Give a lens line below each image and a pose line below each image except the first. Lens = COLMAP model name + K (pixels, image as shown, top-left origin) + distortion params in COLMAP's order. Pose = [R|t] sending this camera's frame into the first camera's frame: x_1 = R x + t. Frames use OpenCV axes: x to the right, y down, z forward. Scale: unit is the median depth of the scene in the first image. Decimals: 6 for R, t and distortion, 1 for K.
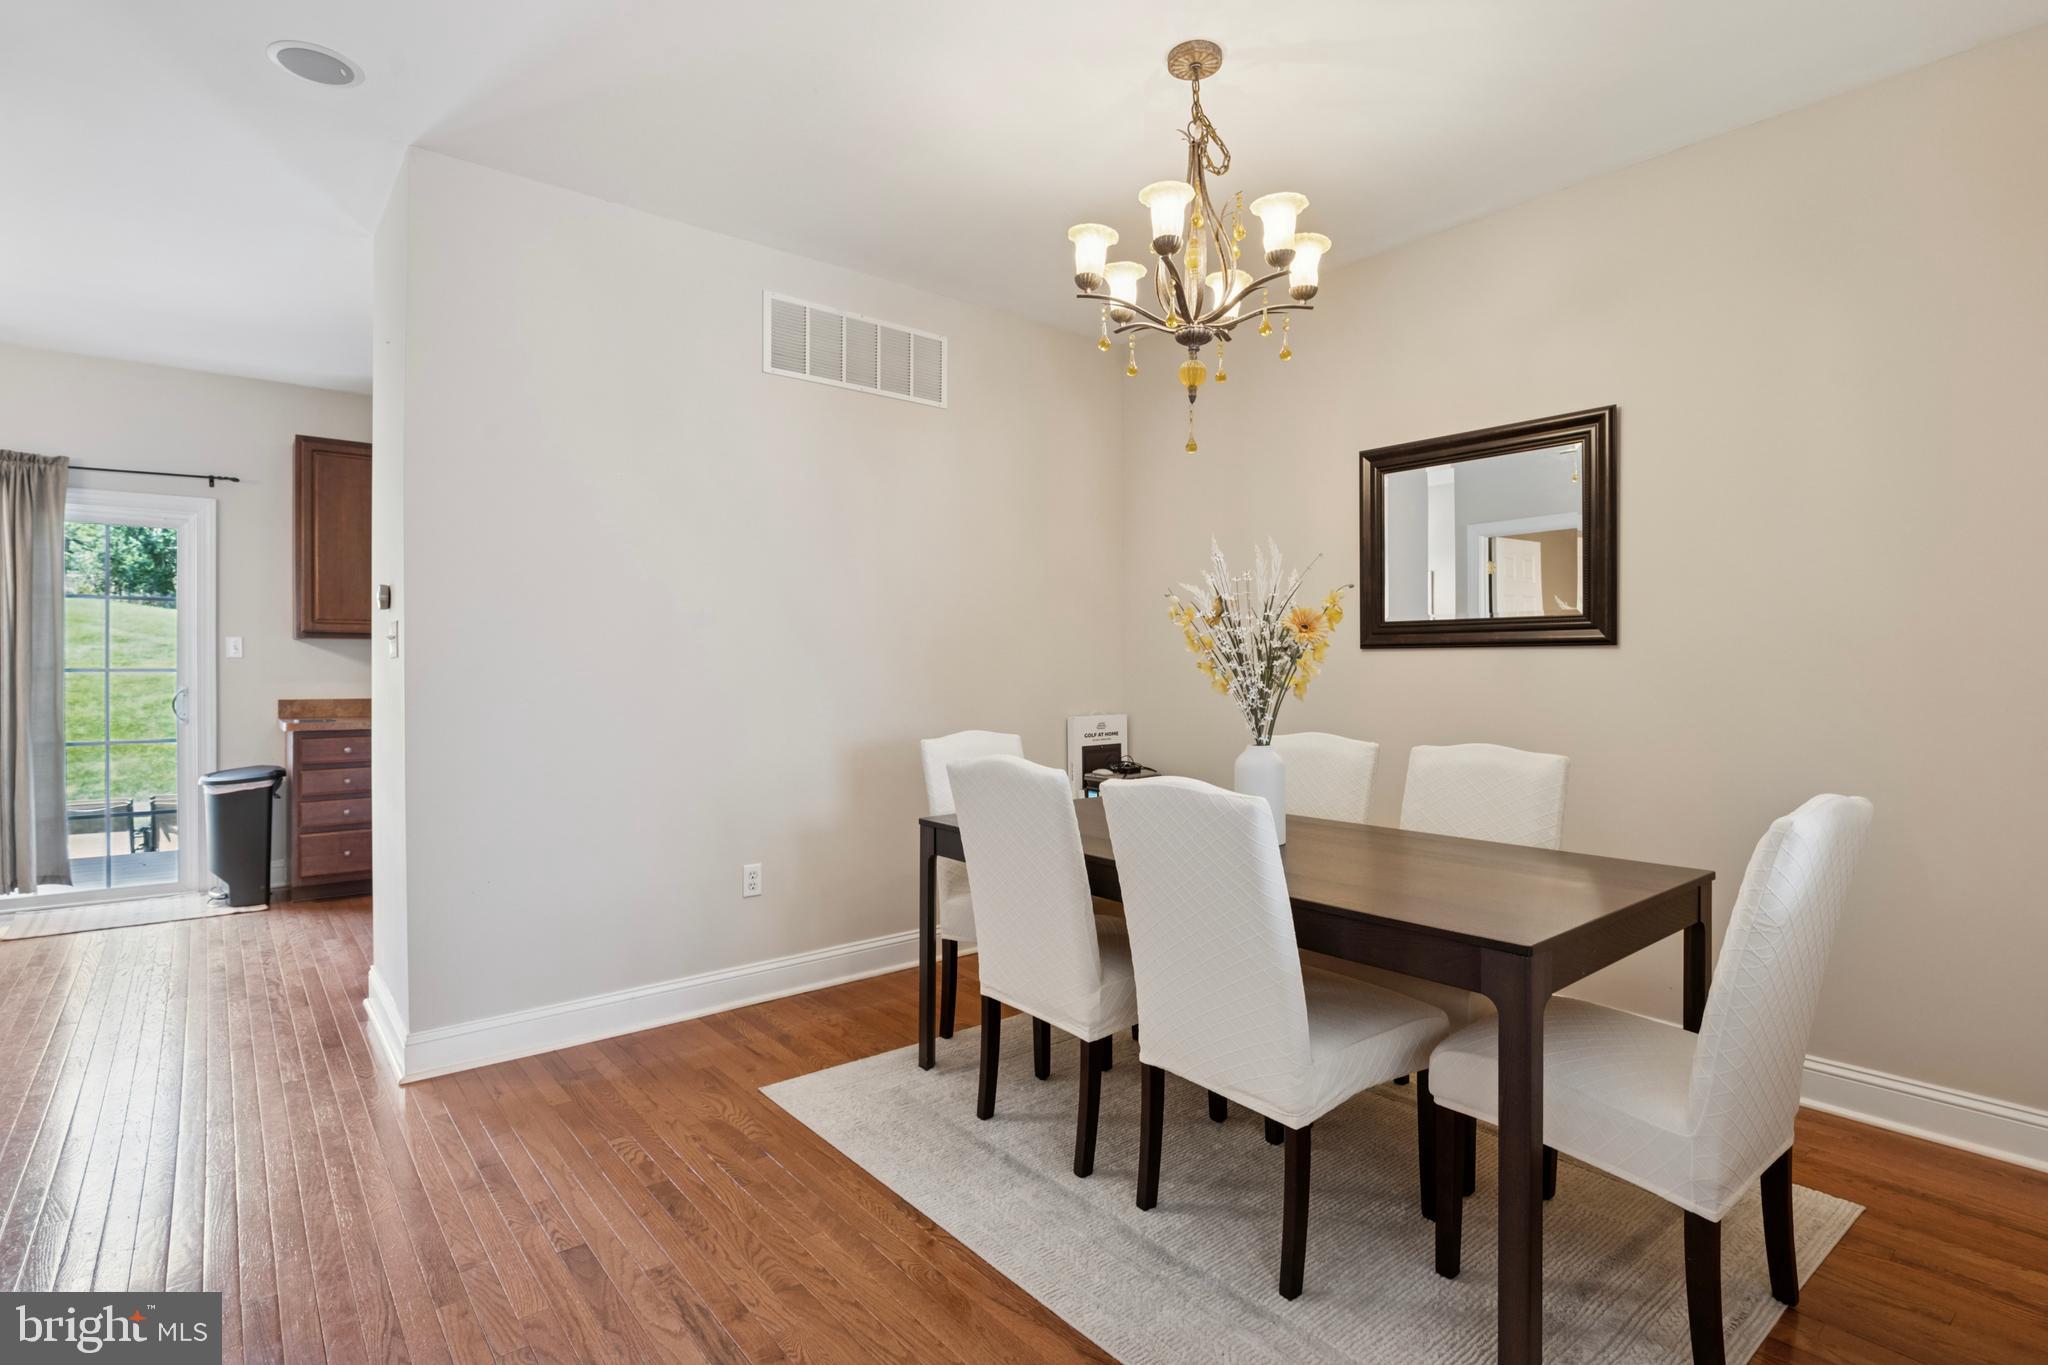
lens RADIAL K [[1003.7, 0, 1036.8], [0, 1003.7, 672.3], [0, 0, 1]] dist [-0.002892, -0.008548]
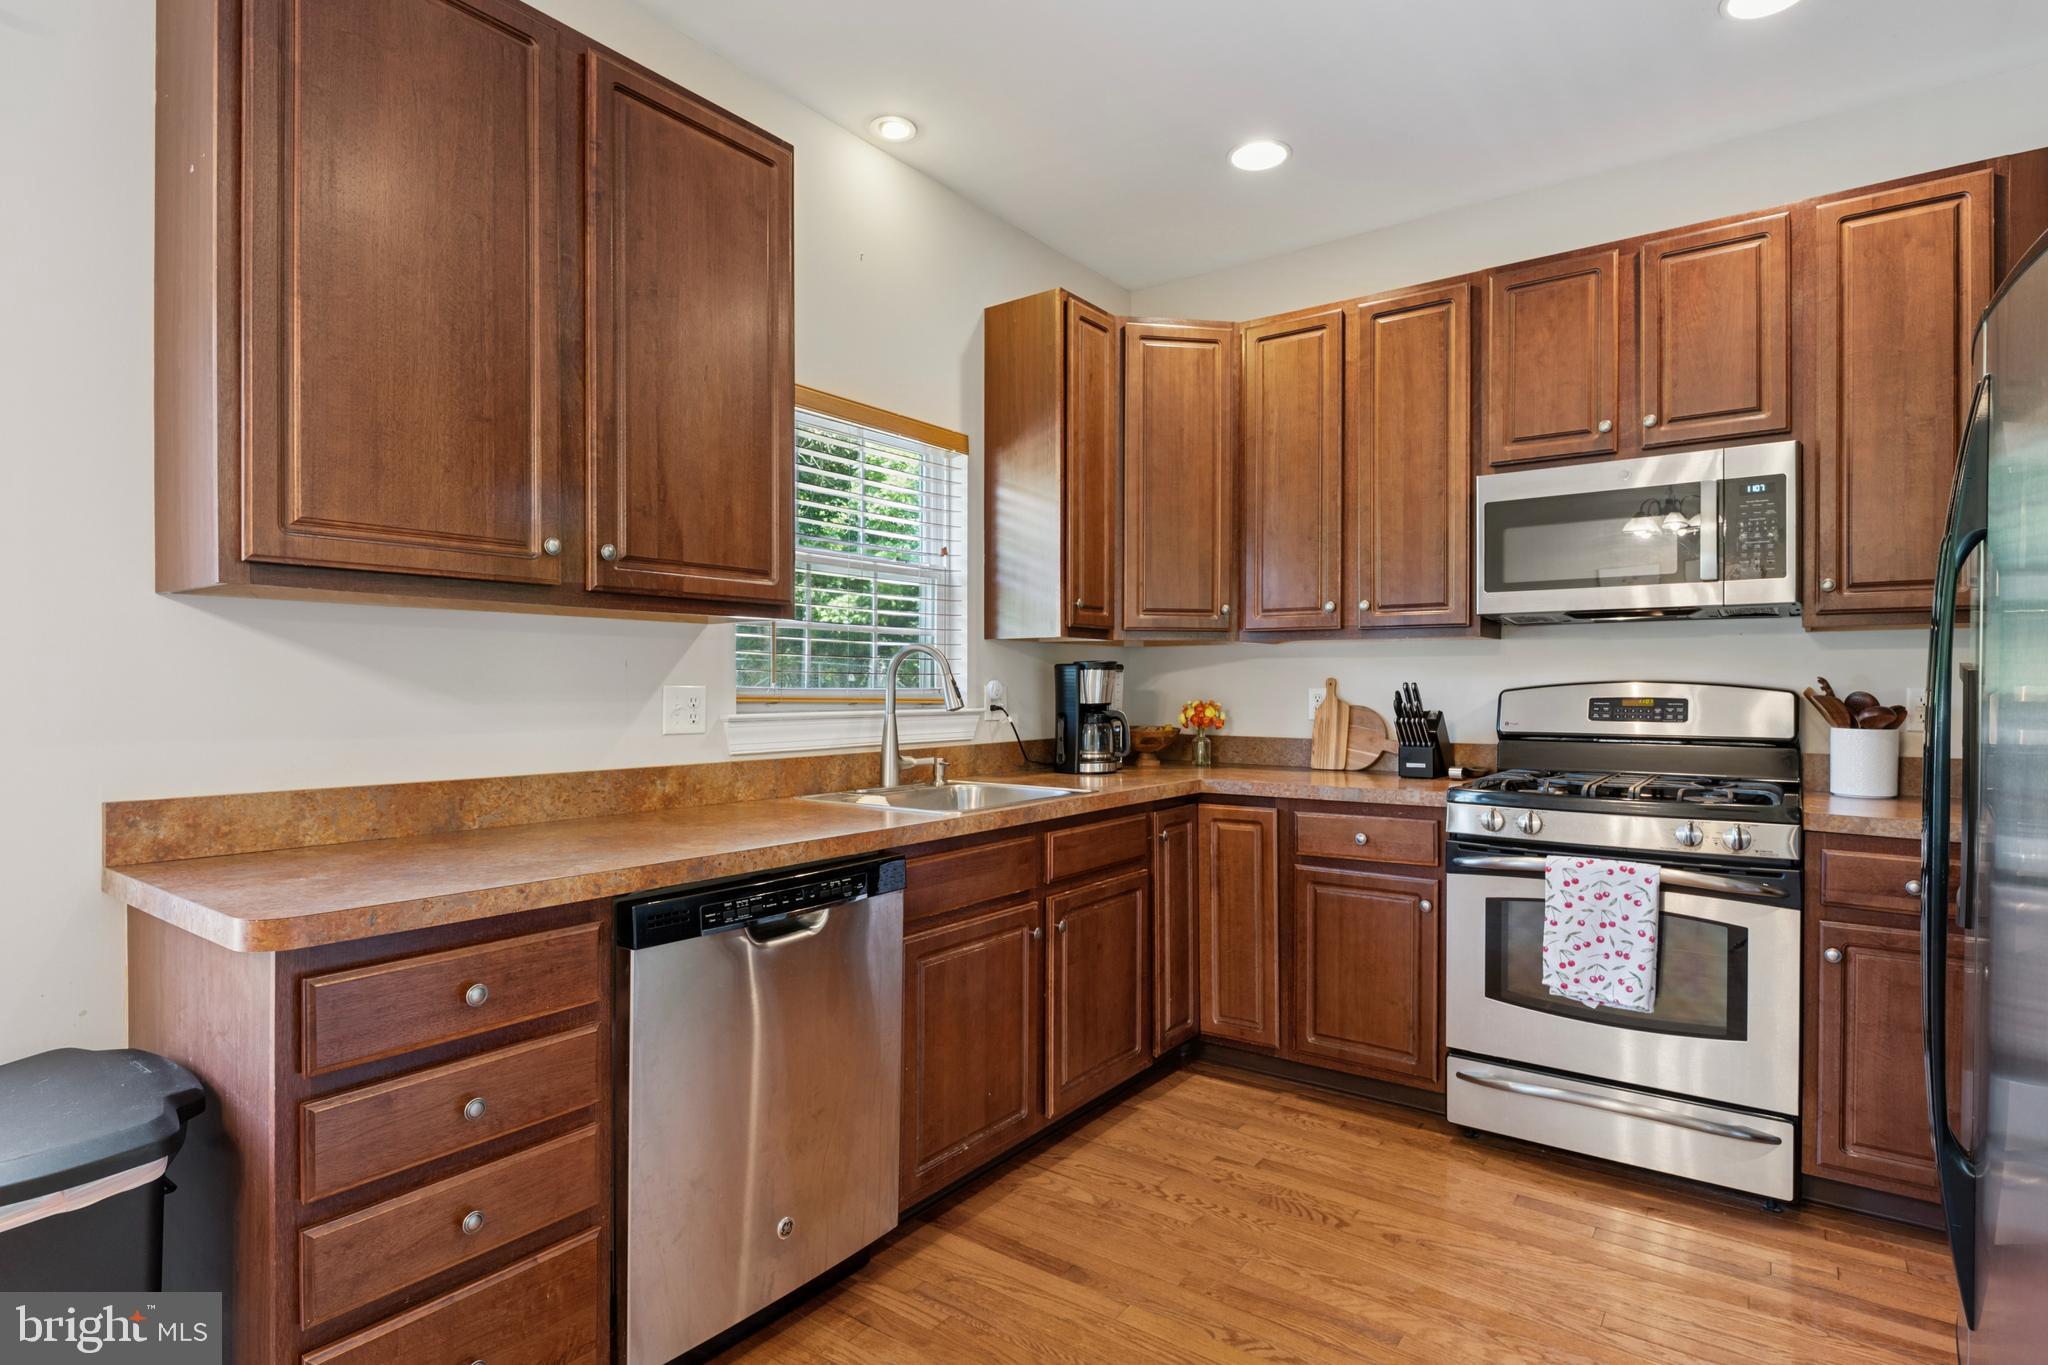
lens RADIAL K [[1049.1, 0, 1040.5], [0, 1049.1, 673.7], [0, 0, 1]] dist [0.004044, -0.010359]
pose [[0.969768, -0.001061, 0.244026, -0.585897], [0.003704, 0.999939, -0.010372, -0.005123], [-0.244000, 0.010962, 0.969713, 0.659198]]
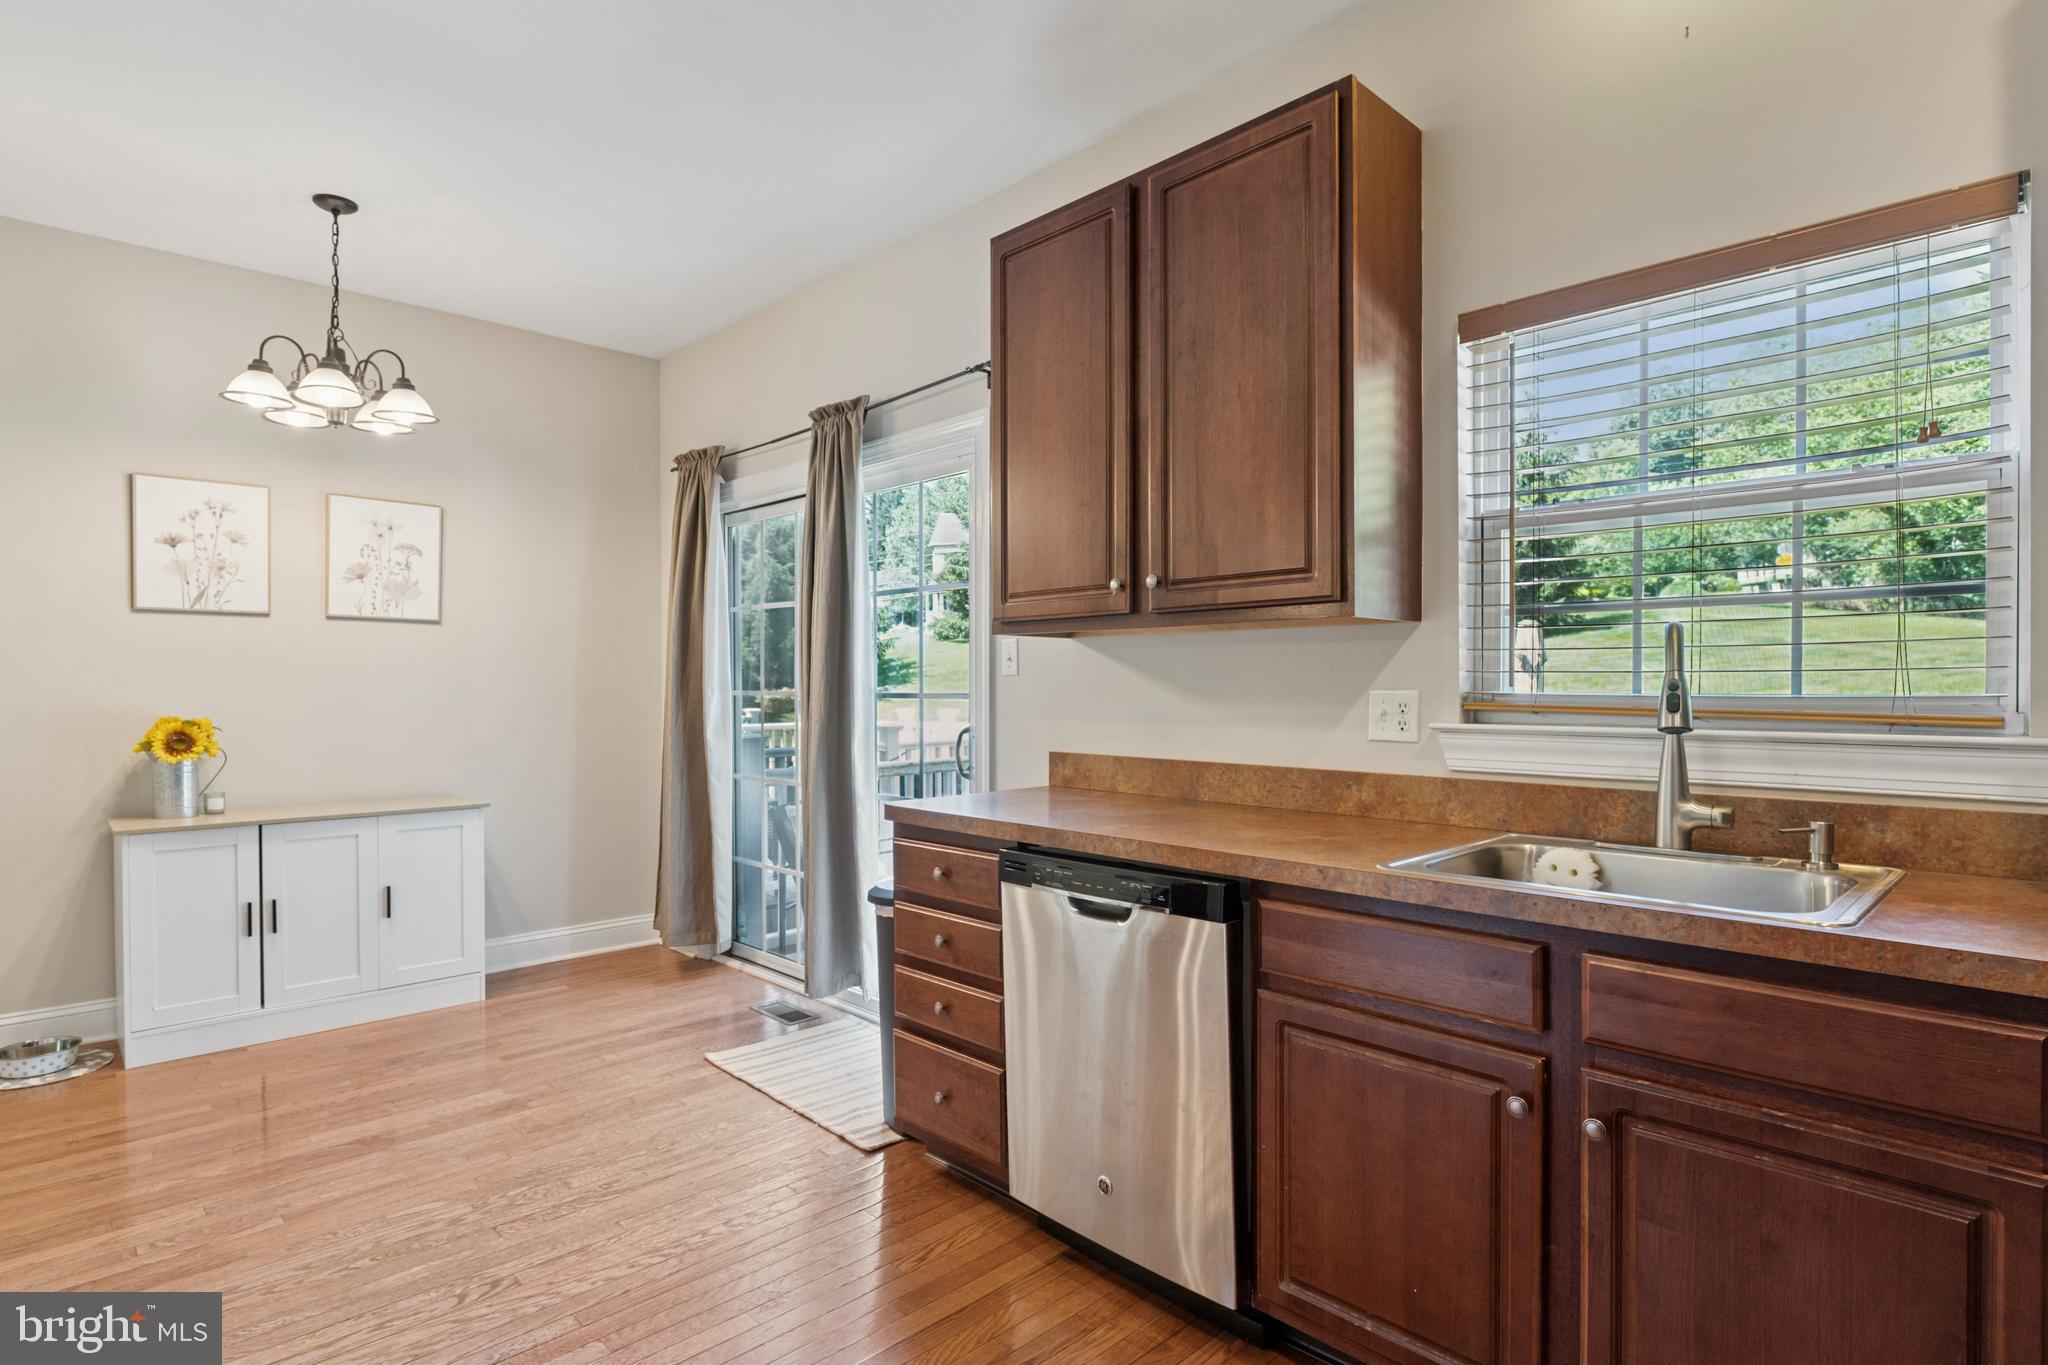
lens RADIAL K [[1053.0, 0, 1029.4], [0, 1053.0, 695.5], [0, 0, 1]] dist [0.002481, -0.007471]
pose [[0.080686, 0.004098, -0.996731, -0.198189], [0.000181, 0.999991, 0.004126, -0.004963], [0.996740, -0.000513, 0.080685, 0.963623]]
